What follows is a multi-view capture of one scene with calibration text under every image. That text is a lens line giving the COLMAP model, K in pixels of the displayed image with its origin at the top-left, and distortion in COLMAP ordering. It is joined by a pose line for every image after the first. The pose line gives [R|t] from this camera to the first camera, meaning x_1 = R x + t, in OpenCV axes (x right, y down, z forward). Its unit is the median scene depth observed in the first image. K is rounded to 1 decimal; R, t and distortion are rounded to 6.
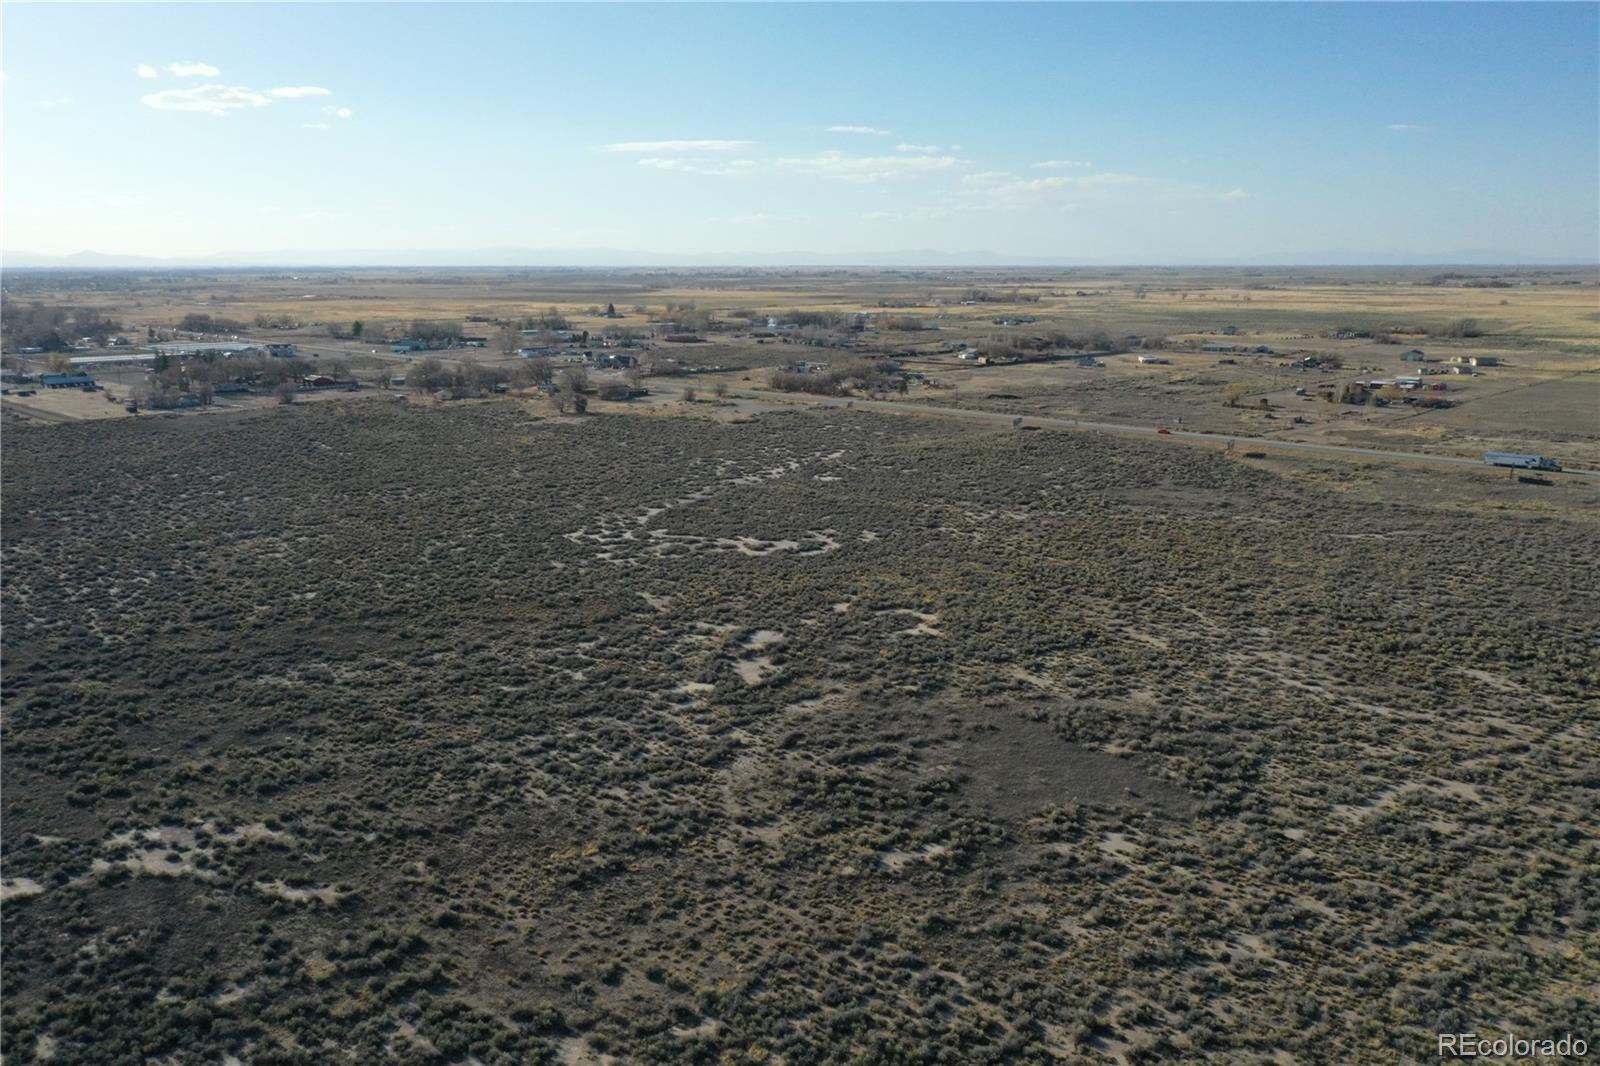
lens RADIAL K [[1239.2, 0, 800.0], [0, 1239.2, 533.0], [0, 0, 1]] dist [-0.004130, -0.004624]
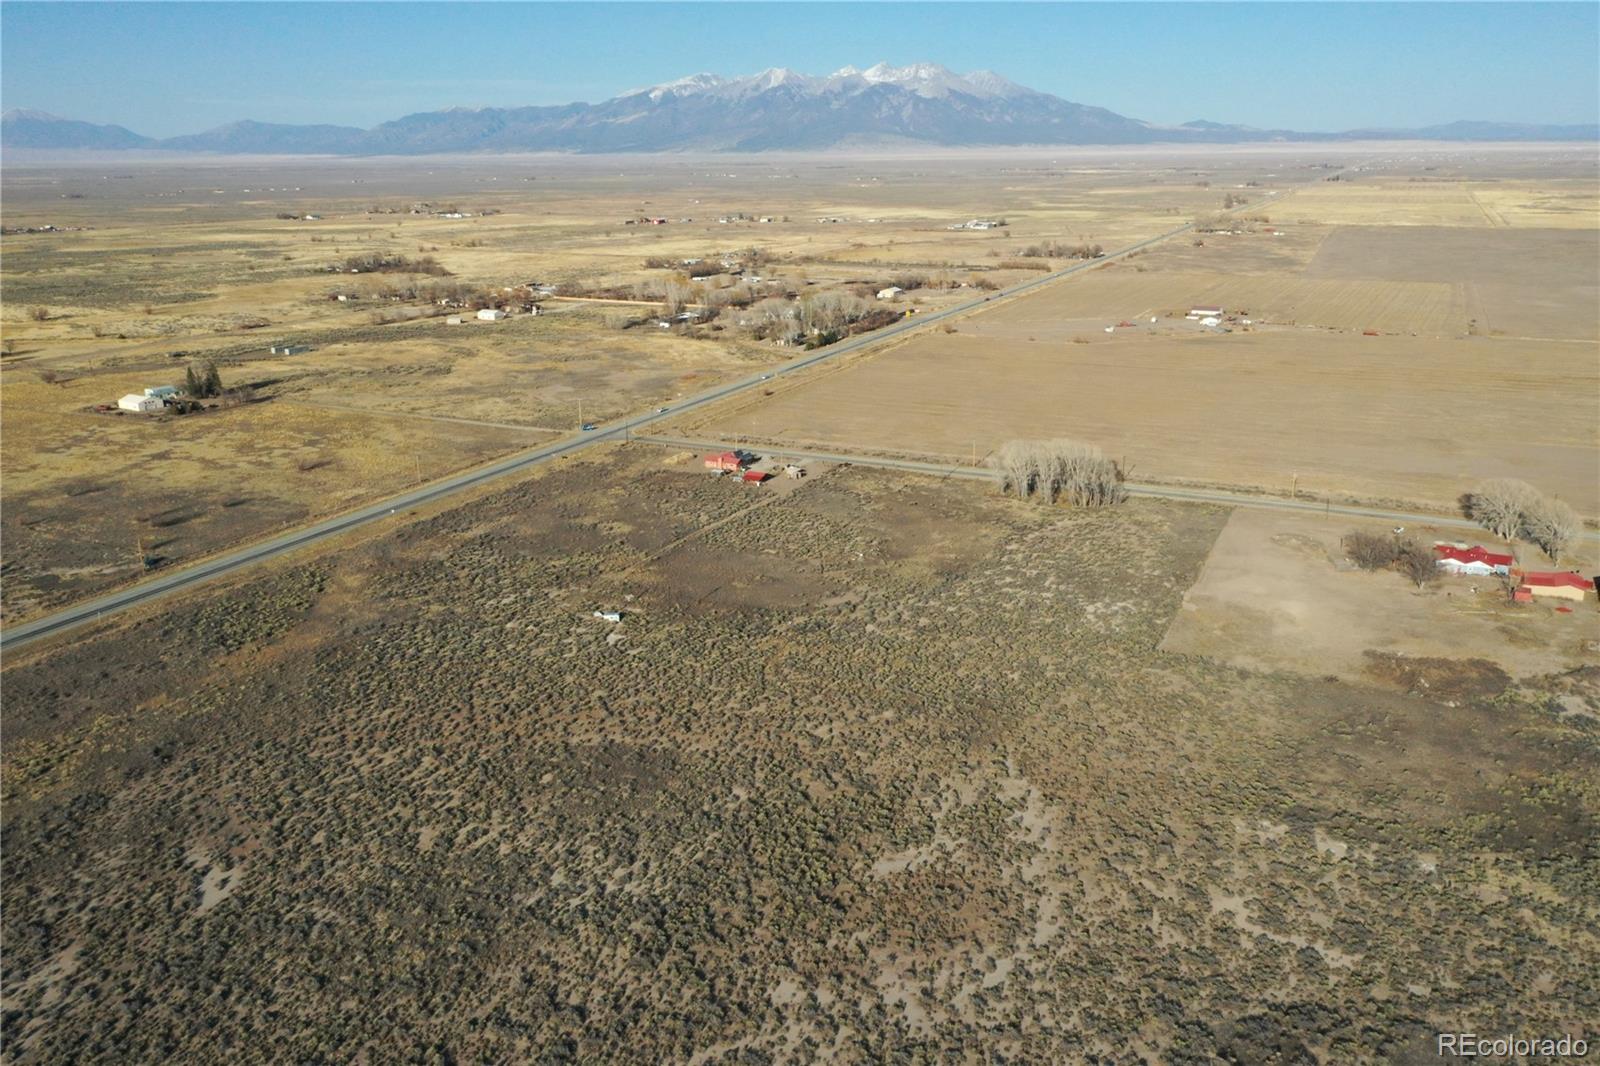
lens RADIAL K [[1239.2, 0, 800.0], [0, 1239.2, 533.0], [0, 0, 1]] dist [-0.004130, -0.004624]
pose [[-0.295677, -0.274745, 0.914926, -0.295891], [0.211095, 0.915282, 0.343071, -0.518290], [-0.931673, 0.294575, -0.212631, 1.247332]]
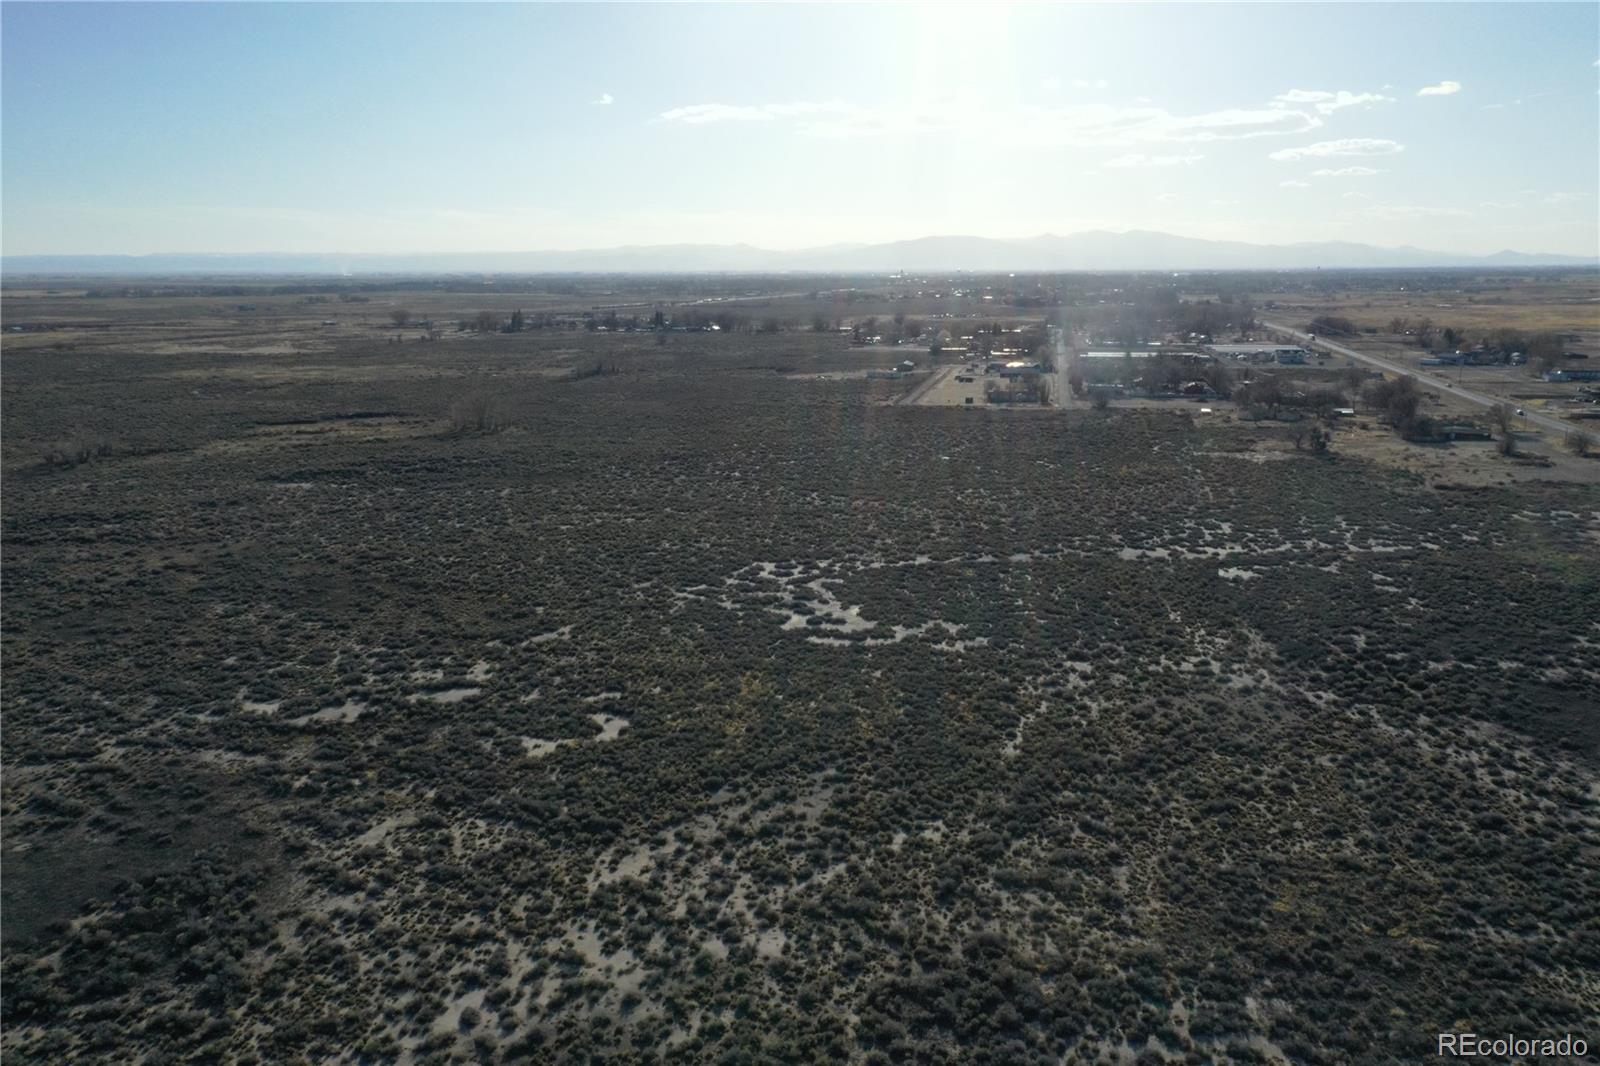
lens RADIAL K [[1239.2, 0, 800.0], [0, 1239.2, 533.0], [0, 0, 1]] dist [-0.004130, -0.004624]
pose [[0.538154, 0.177769, -0.823886, 0.940999], [-0.172317, 0.980063, 0.098911, -0.184754], [0.825044, 0.088740, 0.558058, 0.796681]]
